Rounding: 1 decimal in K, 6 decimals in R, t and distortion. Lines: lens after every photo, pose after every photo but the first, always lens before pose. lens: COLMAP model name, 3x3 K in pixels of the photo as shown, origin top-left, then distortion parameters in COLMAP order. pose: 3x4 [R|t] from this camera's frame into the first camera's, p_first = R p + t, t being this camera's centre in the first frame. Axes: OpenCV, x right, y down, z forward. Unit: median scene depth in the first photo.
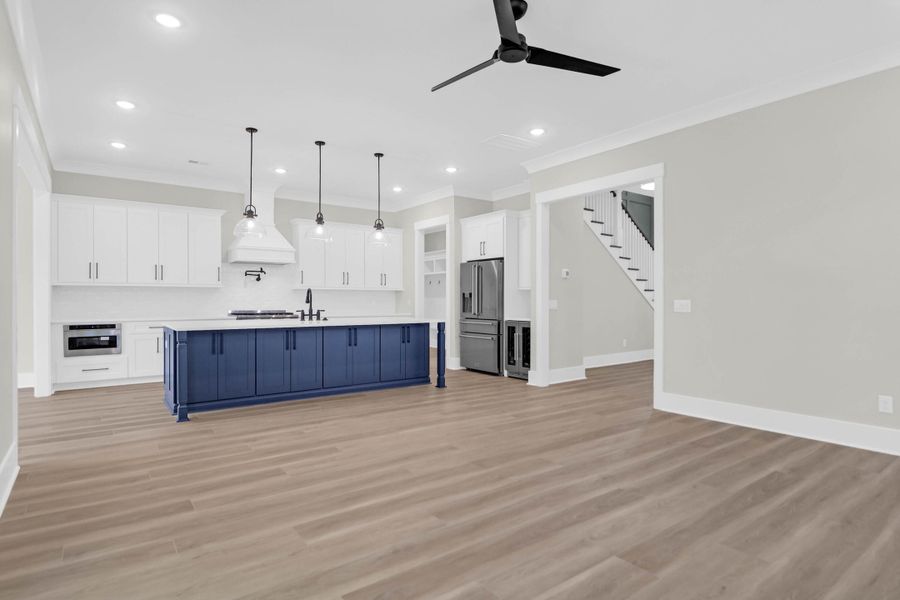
lens RADIAL K [[471.6, 0, 447.6], [0, 471.6, 305.8], [0, 0, 1]] dist [0.000079, -0.000407]
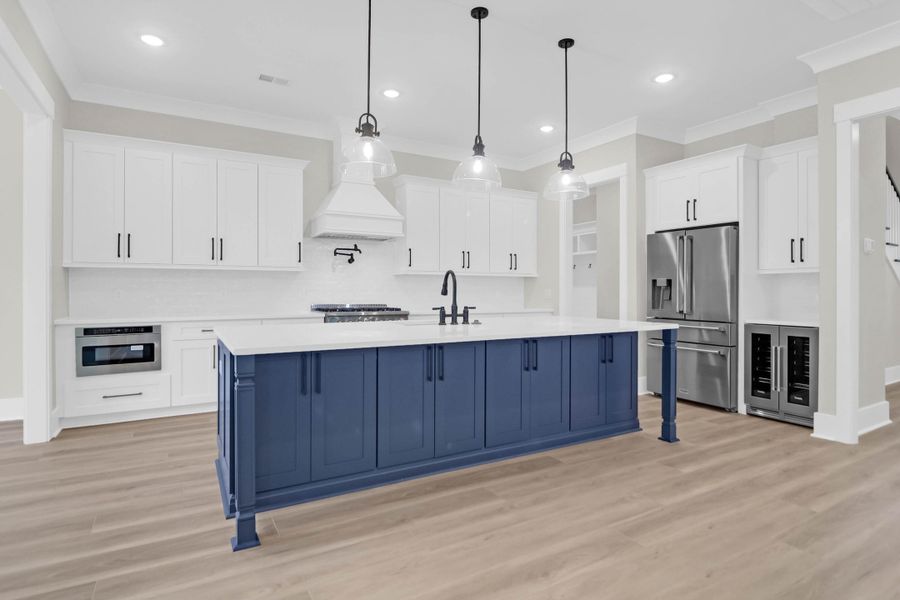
lens RADIAL K [[472.1, 0, 453.3], [0, 472.1, 294.4], [0, 0, 1]] dist [-0.001007, -0.000290]
pose [[0.994060, 0.002665, -0.108804, -0.207090], [-0.002990, 0.999992, -0.002824, -0.004520], [0.108795, 0.003132, 0.994059, 0.375597]]
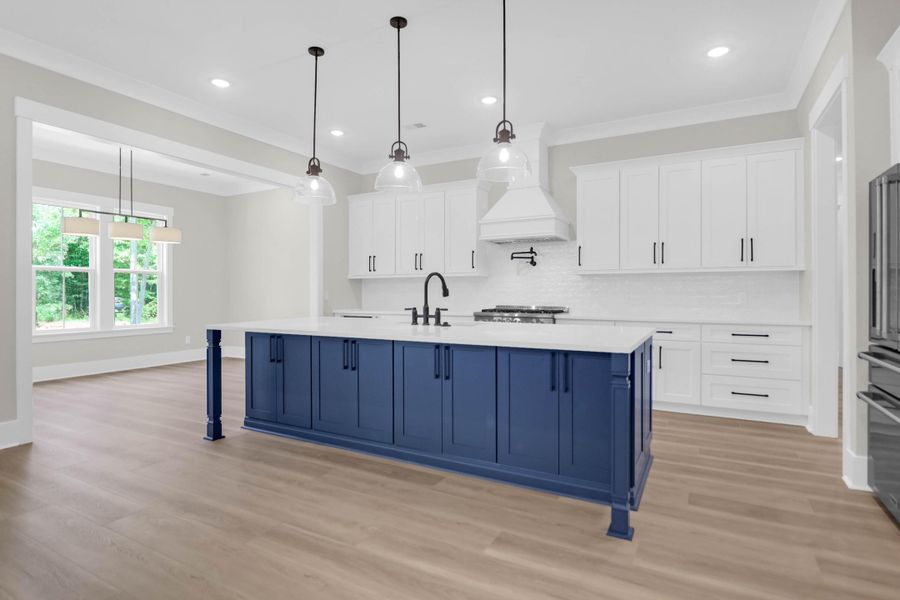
lens RADIAL K [[472.1, 0, 453.3], [0, 472.1, 294.4], [0, 0, 1]] dist [-0.001007, -0.000290]
pose [[0.421641, 0.000556, -0.906762, 0.250823], [-0.007105, 0.999971, -0.002691, -0.006456], [0.906735, 0.007577, 0.421633, 0.705520]]
